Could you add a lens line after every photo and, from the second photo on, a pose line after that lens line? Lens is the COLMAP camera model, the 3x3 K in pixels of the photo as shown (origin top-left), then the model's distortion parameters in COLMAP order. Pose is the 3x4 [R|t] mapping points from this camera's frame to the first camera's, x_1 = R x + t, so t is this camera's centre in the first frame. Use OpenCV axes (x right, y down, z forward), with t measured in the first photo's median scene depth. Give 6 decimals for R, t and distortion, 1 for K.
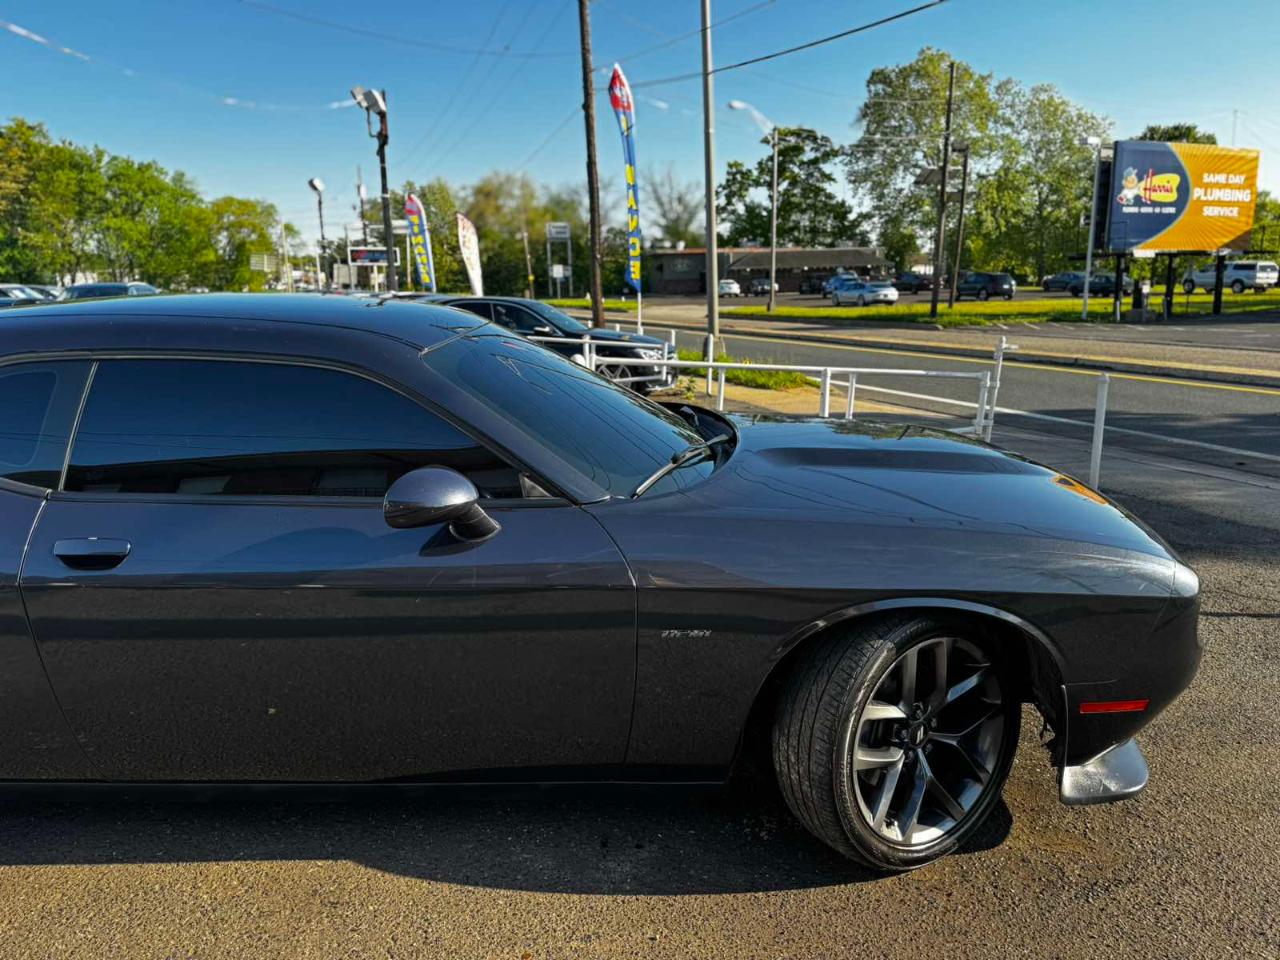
lens RADIAL K [[908.6, 0, 642.7], [0, 908.6, 480.7], [0, 0, 1]] dist [0.039727, -0.053500]
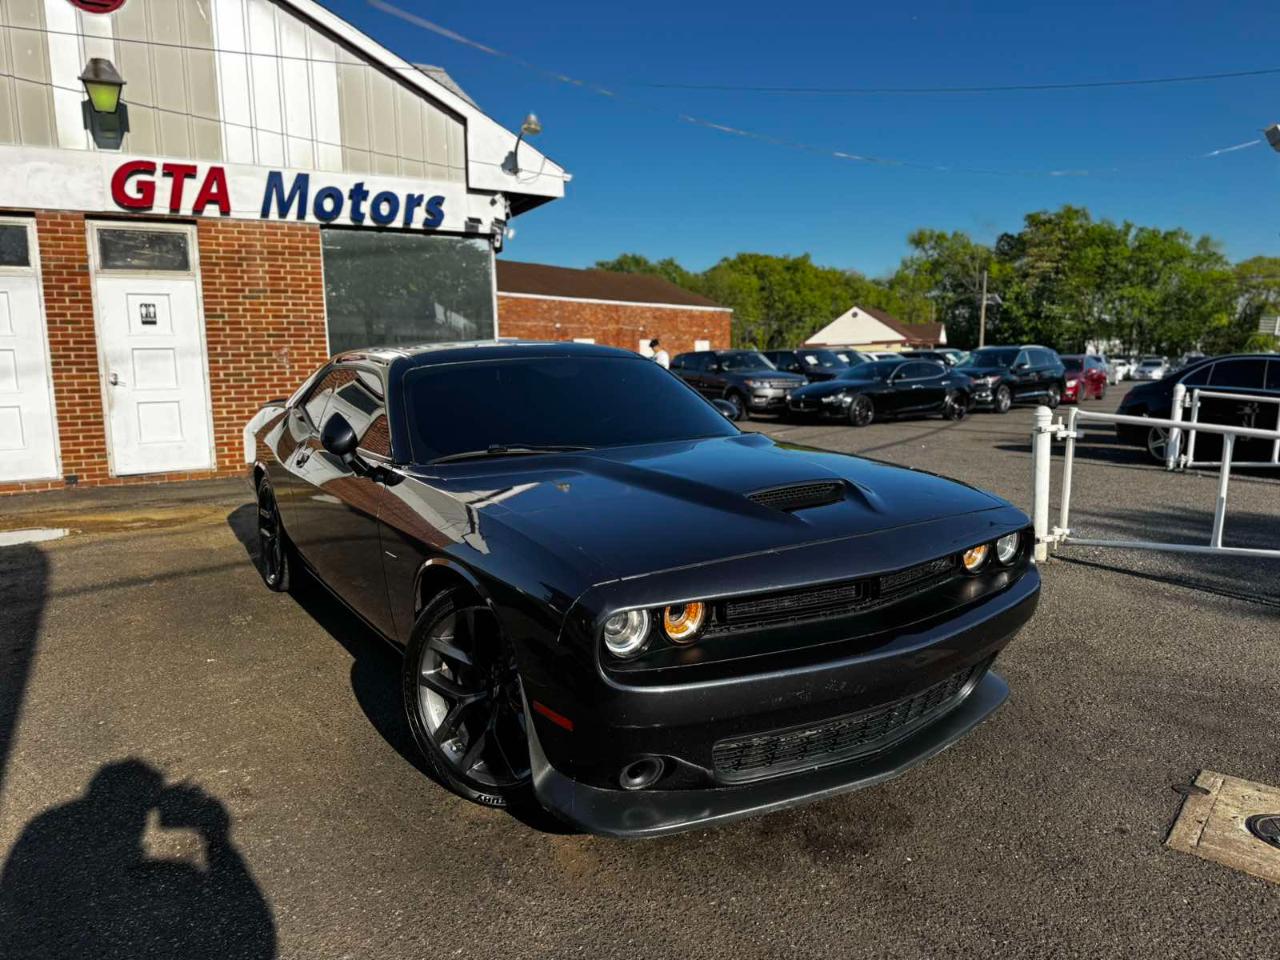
lens RADIAL K [[908.6, 0, 662.9], [0, 908.6, 498.9], [0, 0, 1]] dist [0.039727, -0.053500]
pose [[0.536371, 0.124524, -0.834746, 0.100781], [-0.167141, 0.985139, 0.039561, -0.003523], [0.827267, 0.118301, 0.549213, 0.035864]]
